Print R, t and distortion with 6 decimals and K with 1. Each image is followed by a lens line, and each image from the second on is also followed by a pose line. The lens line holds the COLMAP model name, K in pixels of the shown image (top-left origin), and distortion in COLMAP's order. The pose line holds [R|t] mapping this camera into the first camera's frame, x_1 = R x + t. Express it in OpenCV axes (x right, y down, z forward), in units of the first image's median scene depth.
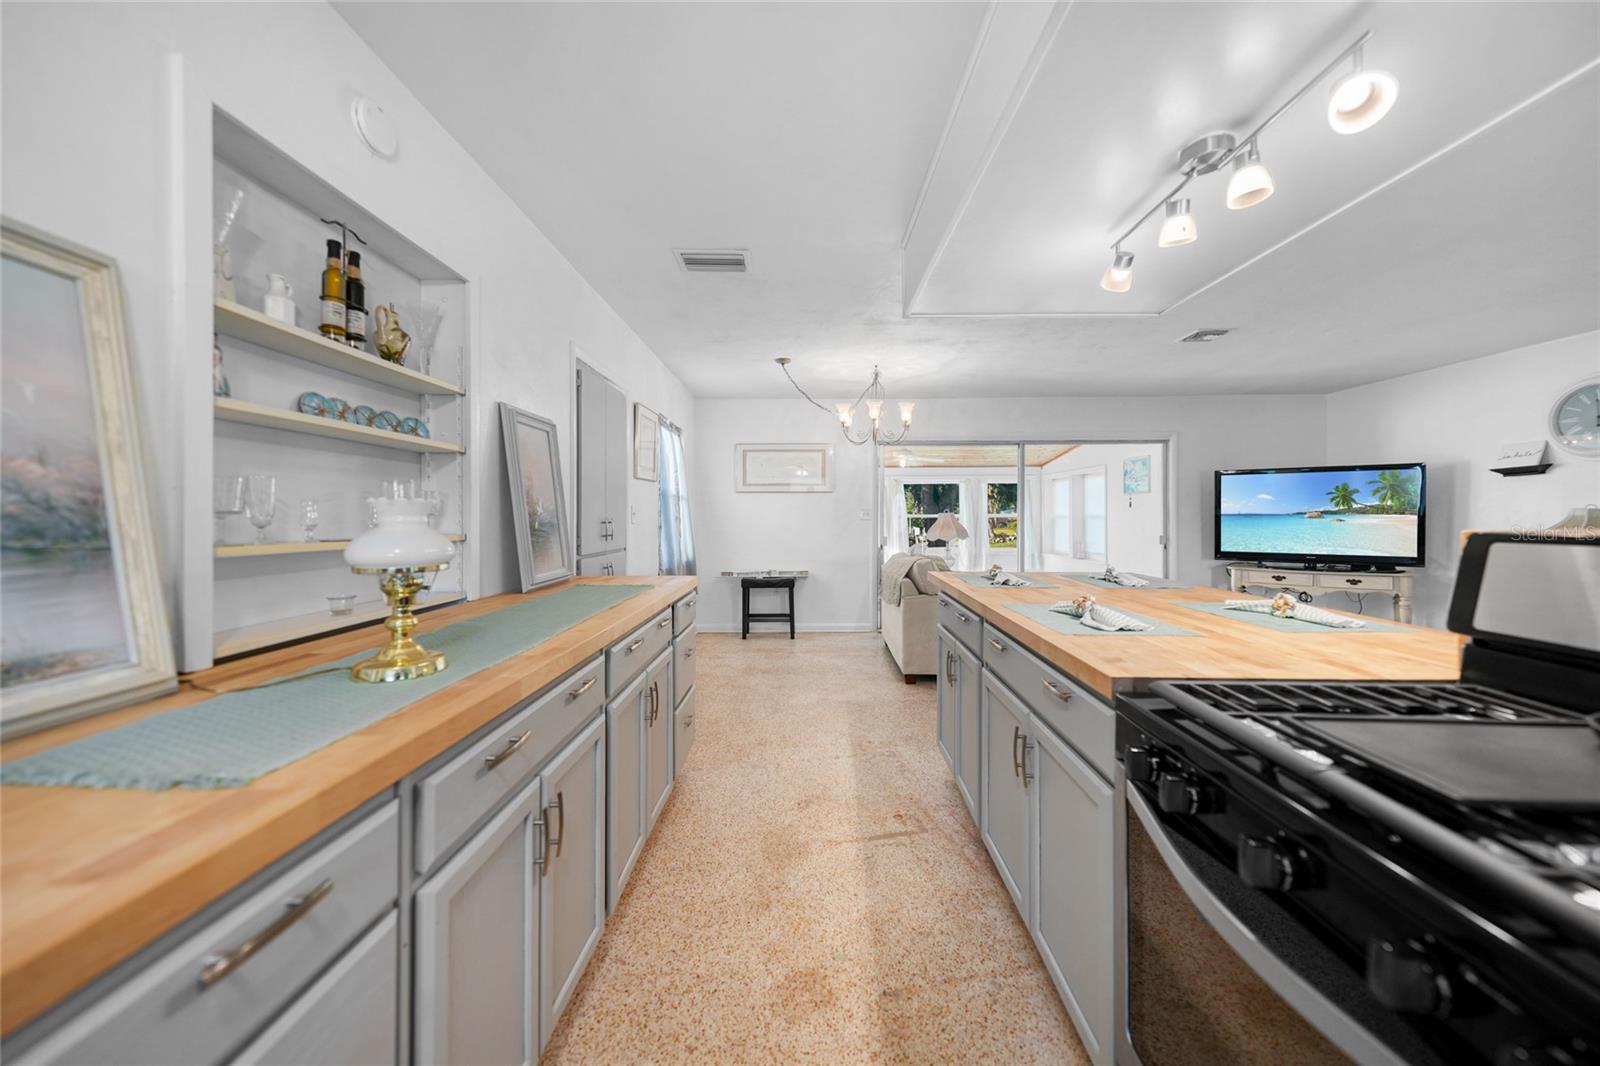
lens RADIAL K [[564.9, 0, 805.3], [0, 564.9, 517.4], [0, 0, 1]] dist [0.007707, 0.000021]
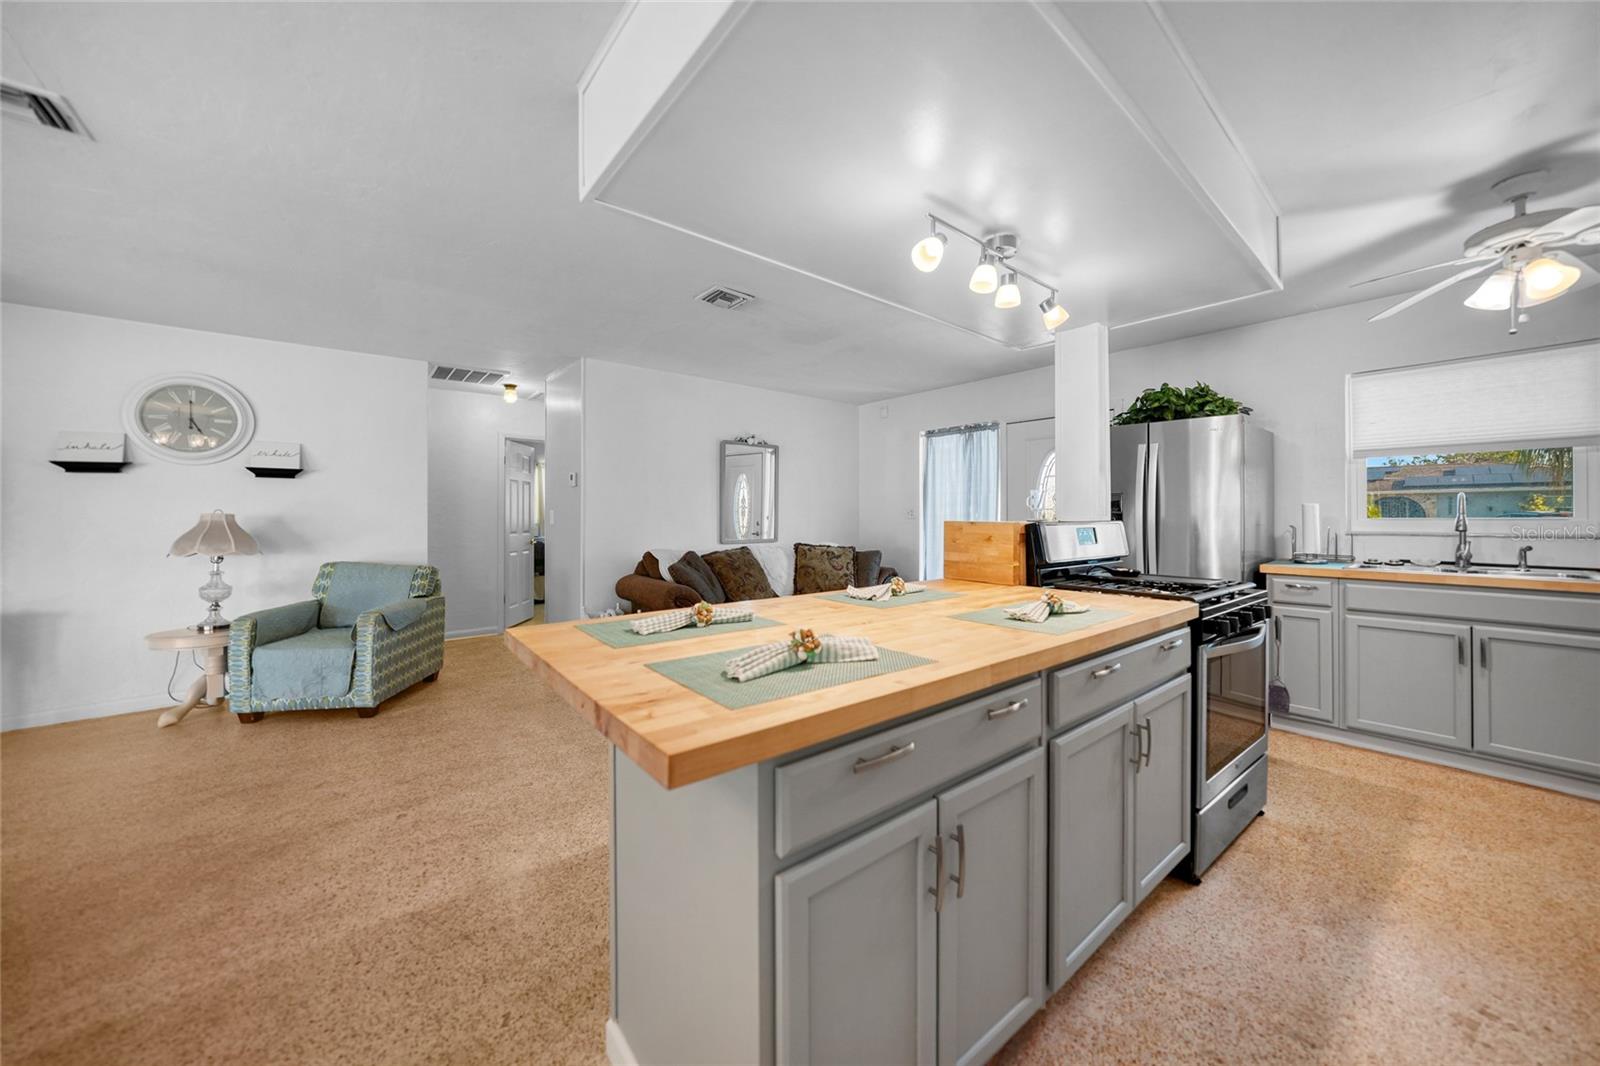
lens RADIAL K [[563.8, 0, 827.2], [0, 563.8, 520.9], [0, 0, 1]] dist [-0.010721, 0.000114]
pose [[-0.663256, 0.000121, 0.748392, -0.006798], [0.010044, 0.999911, 0.008740, -0.001391], [-0.748325, 0.013314, -0.663199, 0.631941]]
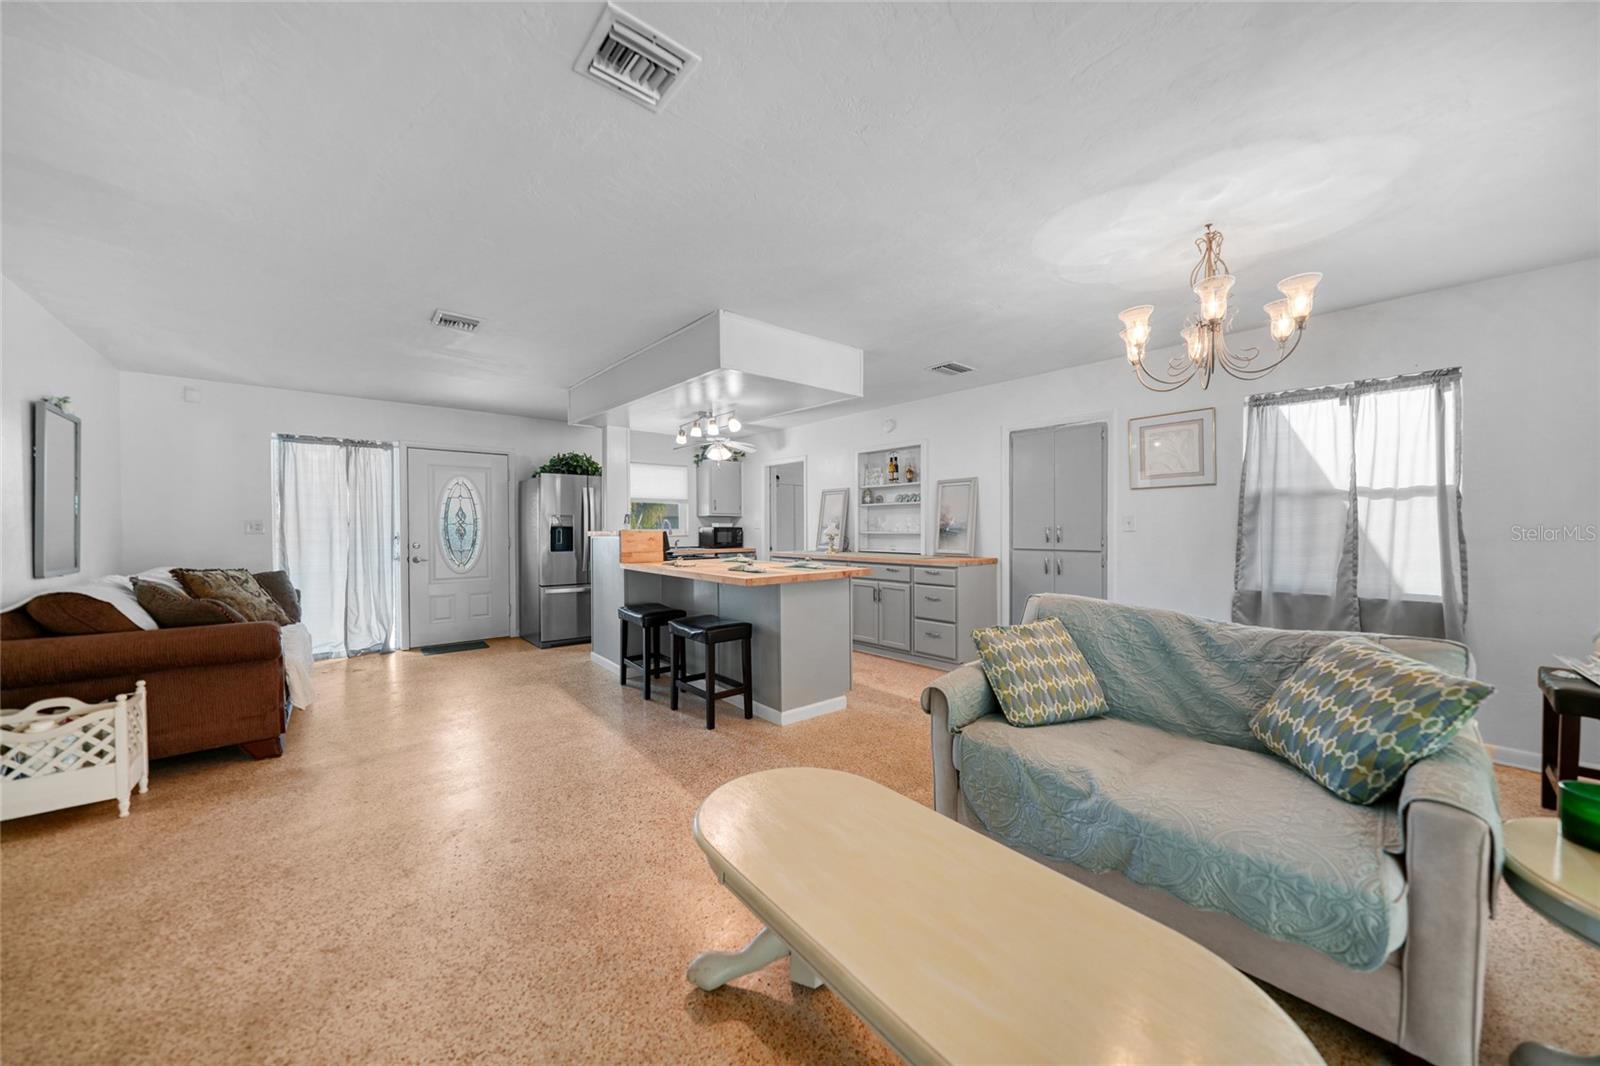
lens RADIAL K [[561.0, 0, 780.8], [0, 561.0, 534.6], [0, 0, 1]] dist [-0.000899, -0.000082]
pose [[-0.773973, 0.018231, -0.632957, 0.673105], [0.007589, 0.999781, 0.019517, -0.006460], [0.633174, 0.010302, -0.773941, 1.044401]]
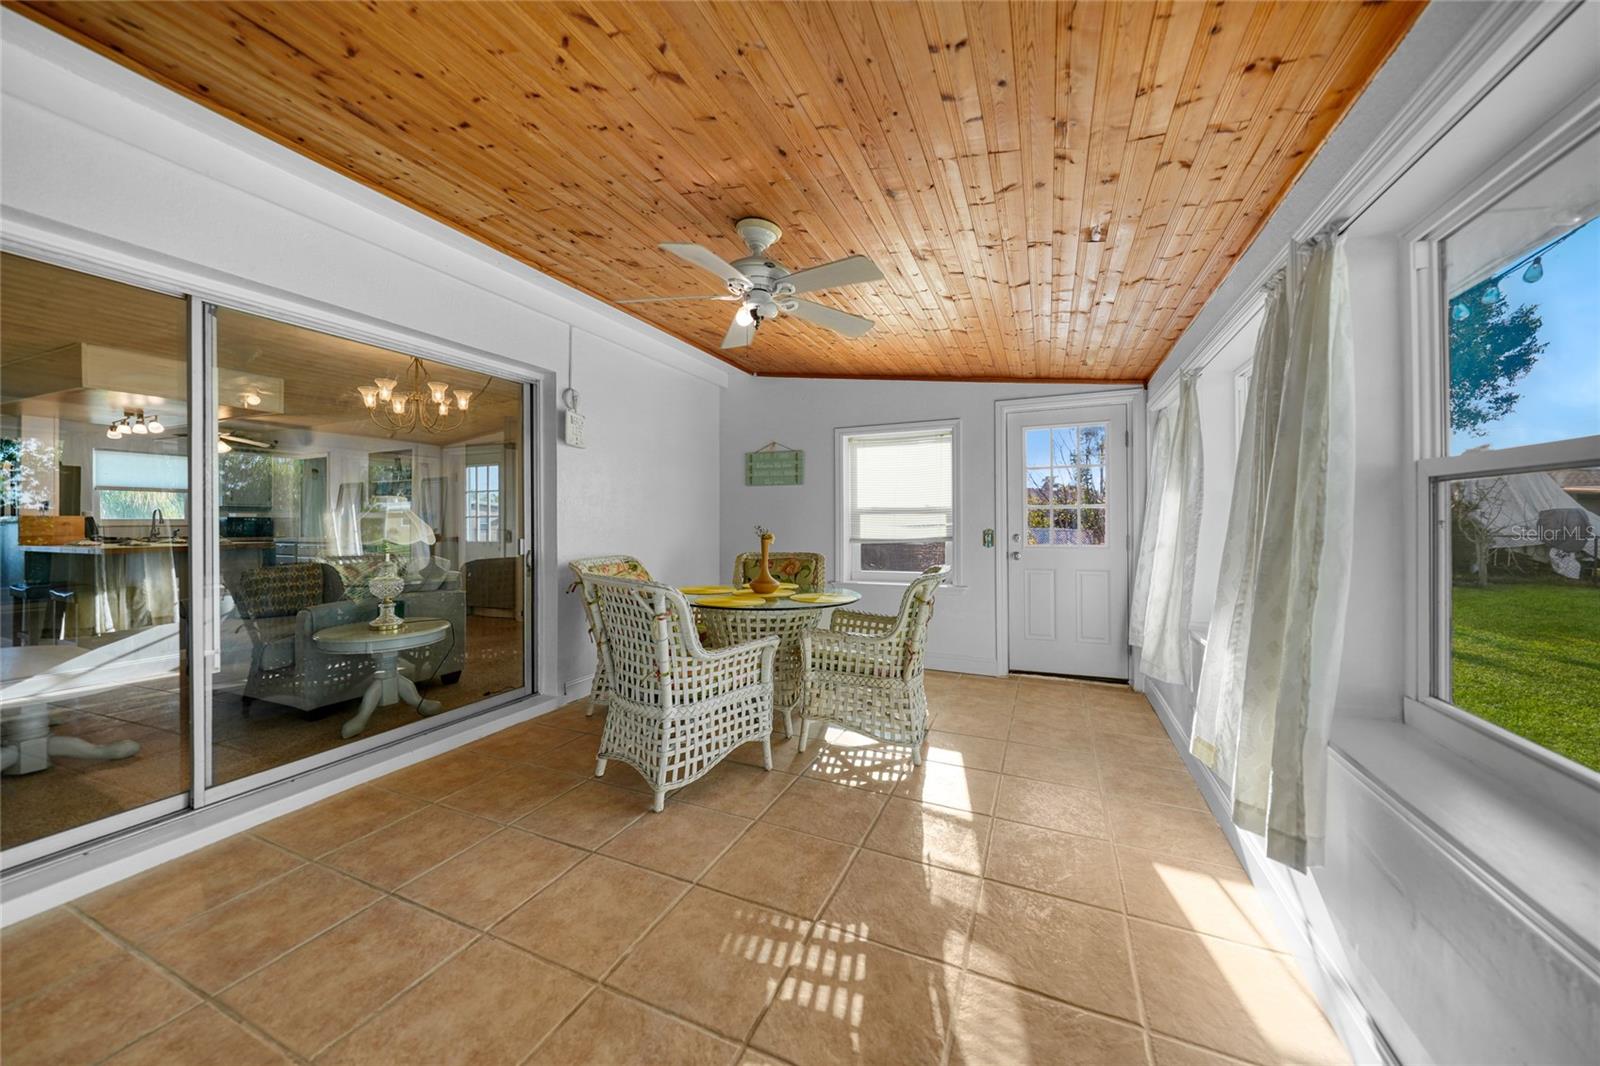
lens RADIAL K [[564.9, 0, 805.3], [0, 564.9, 517.4], [0, 0, 1]] dist [0.007707, 0.000021]
pose [[-0.404525, 0.004357, -0.914517, 0.659875], [0.008551, 0.999963, 0.000982, 0.016057], [0.914487, -0.007423, -0.404547, 1.808192]]
